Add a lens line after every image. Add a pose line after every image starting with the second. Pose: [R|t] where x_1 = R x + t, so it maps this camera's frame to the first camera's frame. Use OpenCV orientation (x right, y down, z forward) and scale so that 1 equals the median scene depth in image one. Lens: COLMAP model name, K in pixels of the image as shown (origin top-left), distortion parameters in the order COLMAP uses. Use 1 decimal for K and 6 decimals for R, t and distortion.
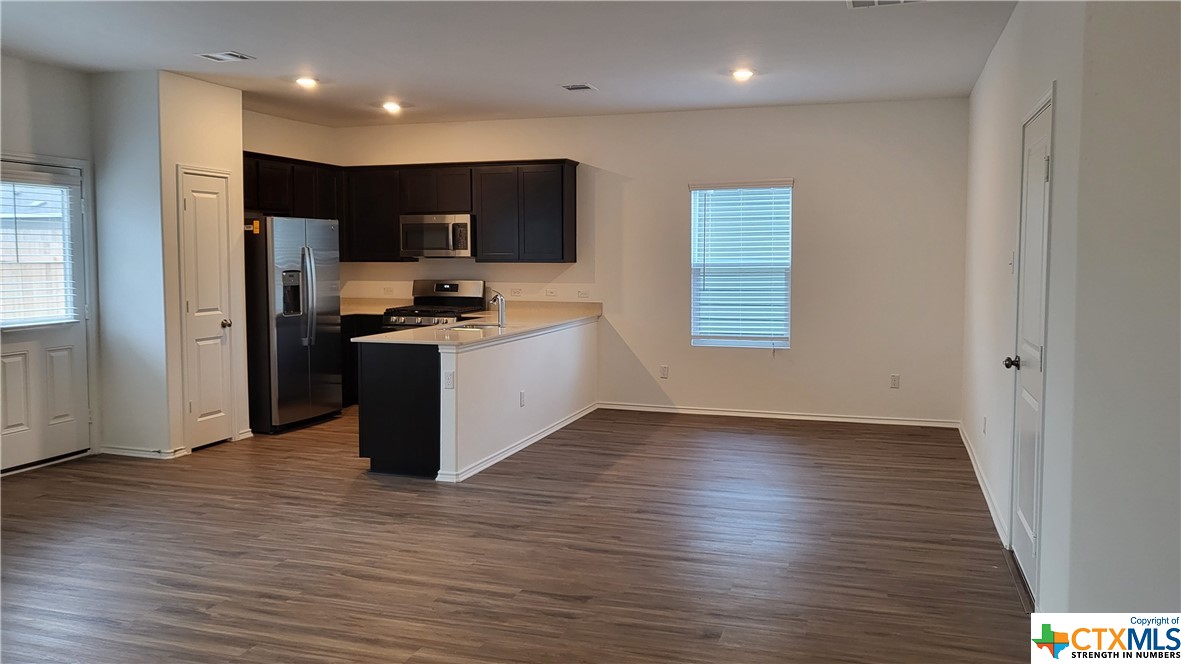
lens RADIAL K [[917.8, 0, 579.8], [0, 917.8, 315.8], [0, 0, 1]] dist [-0.022516, 0.070786]
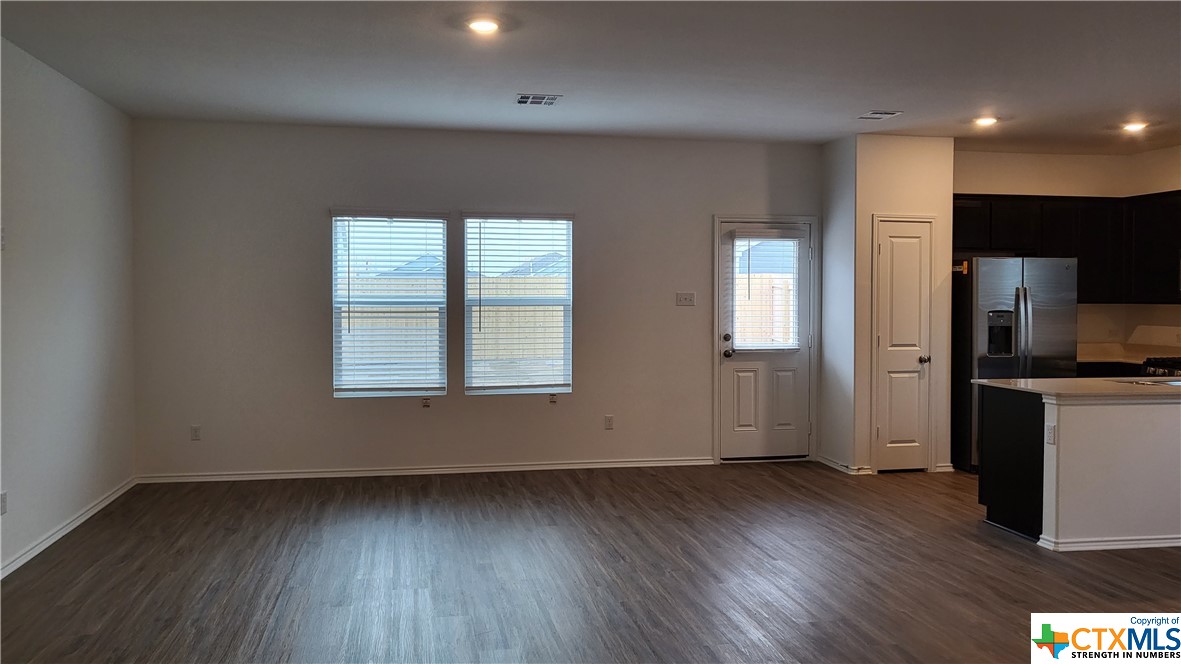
lens RADIAL K [[917.8, 0, 579.8], [0, 917.8, 315.8], [0, 0, 1]] dist [-0.022516, 0.070786]
pose [[0.504373, 0.023461, -0.863167, 0.340714], [-0.062719, 0.997986, -0.009523, -0.006974], [0.861205, 0.058940, 0.504829, 0.125112]]
